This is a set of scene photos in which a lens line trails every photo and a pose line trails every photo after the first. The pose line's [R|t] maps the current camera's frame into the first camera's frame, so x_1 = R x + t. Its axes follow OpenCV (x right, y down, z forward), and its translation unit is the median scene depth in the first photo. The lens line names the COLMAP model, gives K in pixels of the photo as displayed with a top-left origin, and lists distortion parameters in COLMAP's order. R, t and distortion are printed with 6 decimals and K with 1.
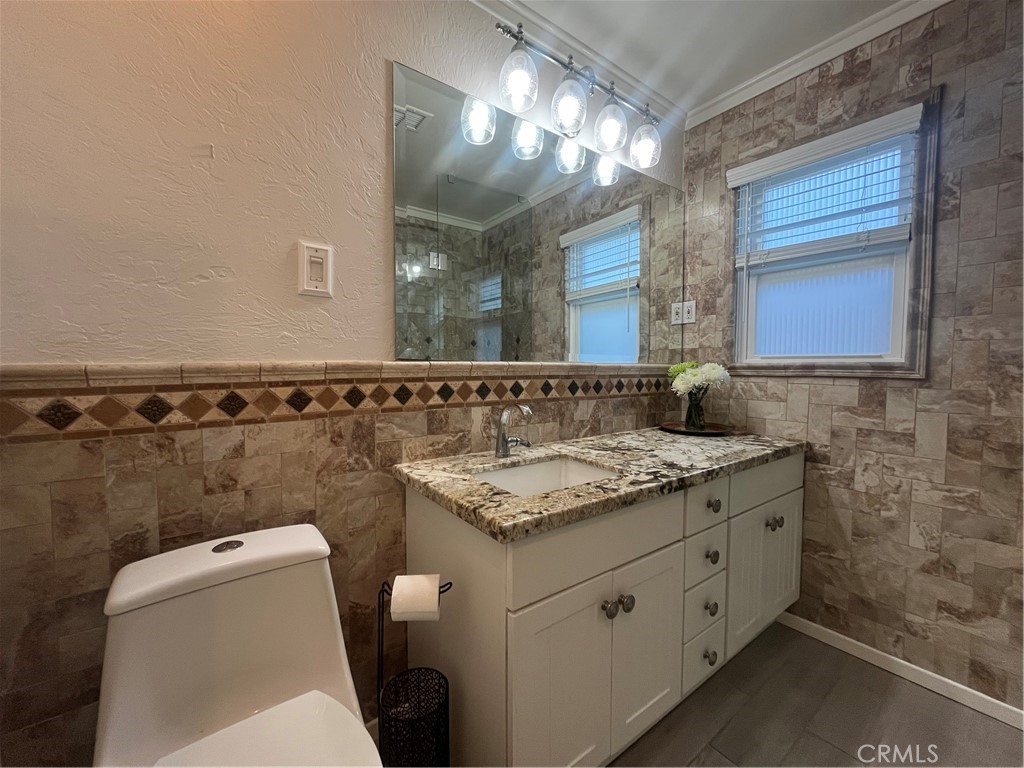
lens RADIAL K [[411.3, 0, 510.7], [0, 411.3, 383.9], [0, 0, 1]] dist [-0.002066, 0.000017]
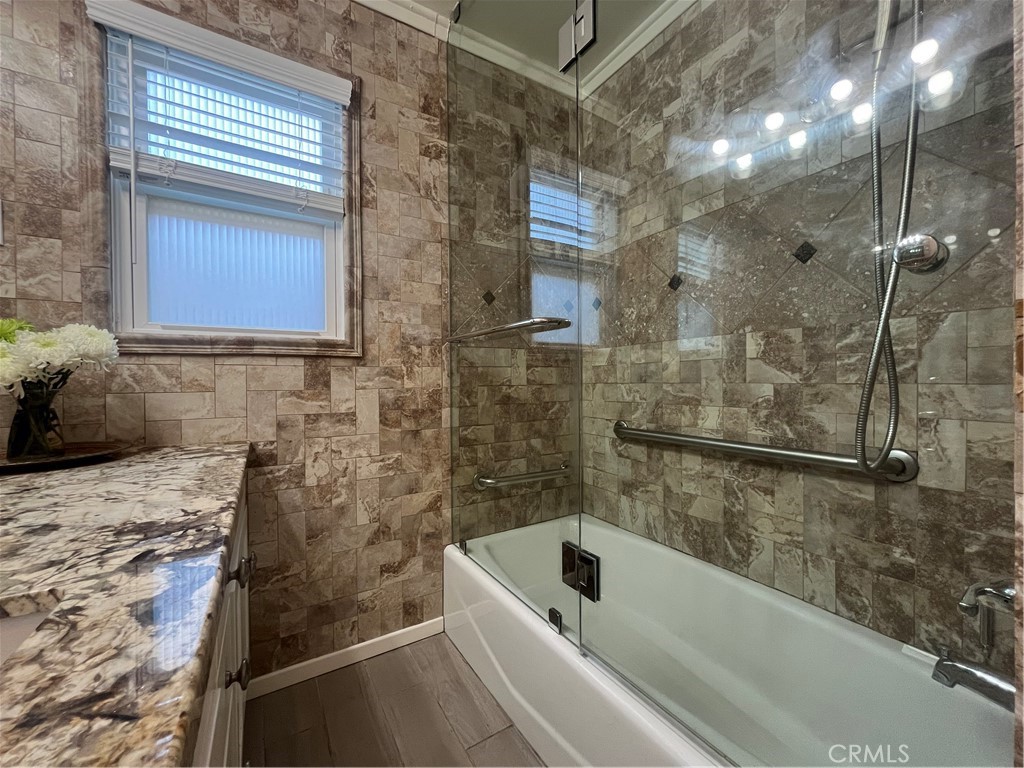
lens RADIAL K [[411.3, 0, 510.0], [0, 411.3, 385.4], [0, 0, 1]] dist [-0.002066, 0.000017]
pose [[0.085582, -0.018076, 0.996167, 0.017540], [0.054258, 0.998436, 0.013456, 0.061867], [-0.994853, 0.052898, 0.086429, 0.521581]]
